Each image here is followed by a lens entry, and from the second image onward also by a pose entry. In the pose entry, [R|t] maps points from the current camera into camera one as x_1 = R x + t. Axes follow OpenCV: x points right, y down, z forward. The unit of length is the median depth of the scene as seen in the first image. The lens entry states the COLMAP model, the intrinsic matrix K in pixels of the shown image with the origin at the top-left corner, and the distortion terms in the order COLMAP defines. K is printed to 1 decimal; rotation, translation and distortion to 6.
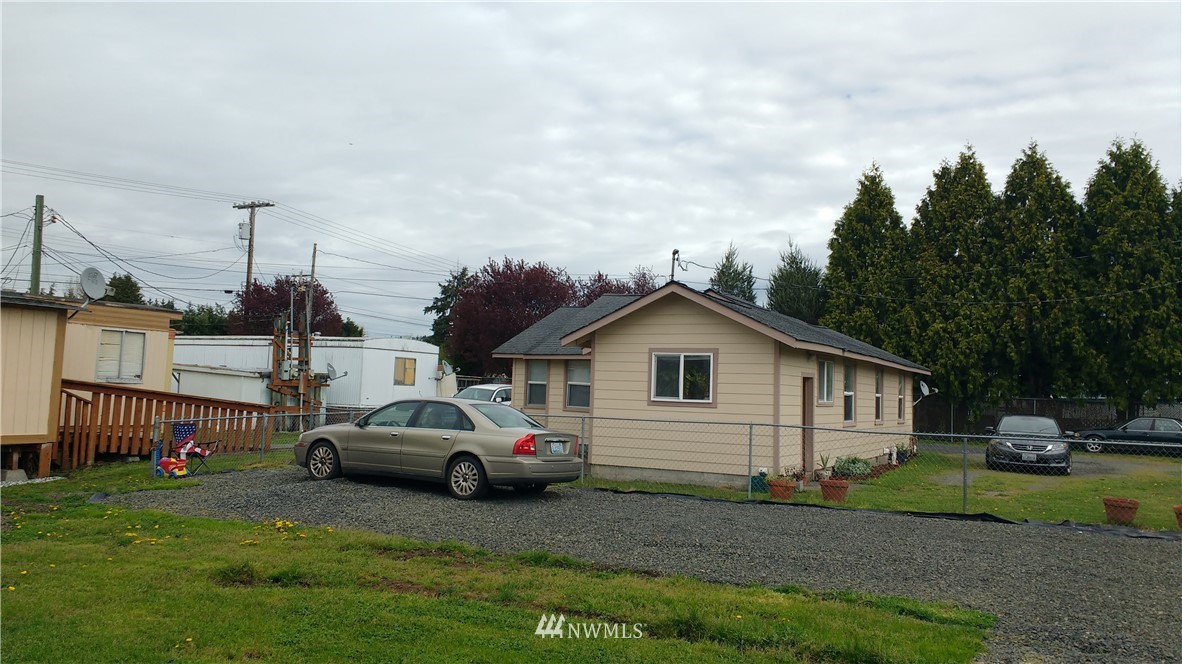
lens RADIAL K [[951.3, 0, 611.7], [0, 951.3, 311.0], [0, 0, 1]] dist [0.083628, -0.118223]
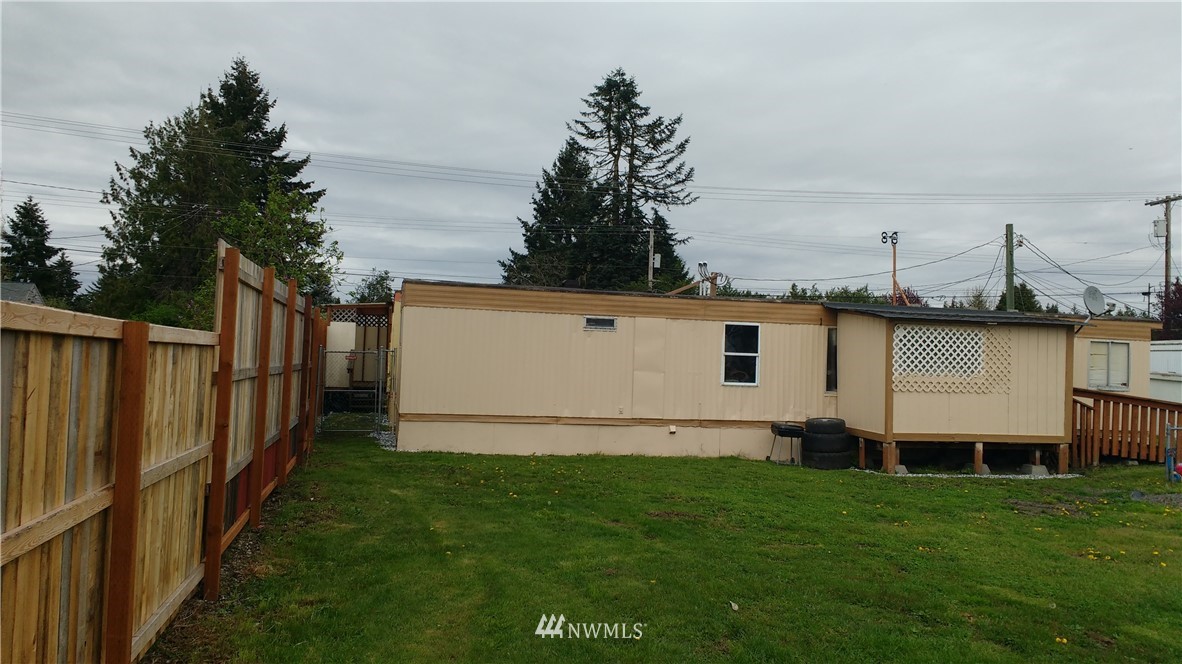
lens RADIAL K [[951.3, 0, 589.7], [0, 951.3, 326.6], [0, 0, 1]] dist [0.083628, -0.118223]
pose [[0.641243, -0.044736, -0.766032, -0.059536], [0.054023, 0.998454, -0.013087, -0.013959], [0.765434, -0.032991, 0.642669, -0.132239]]
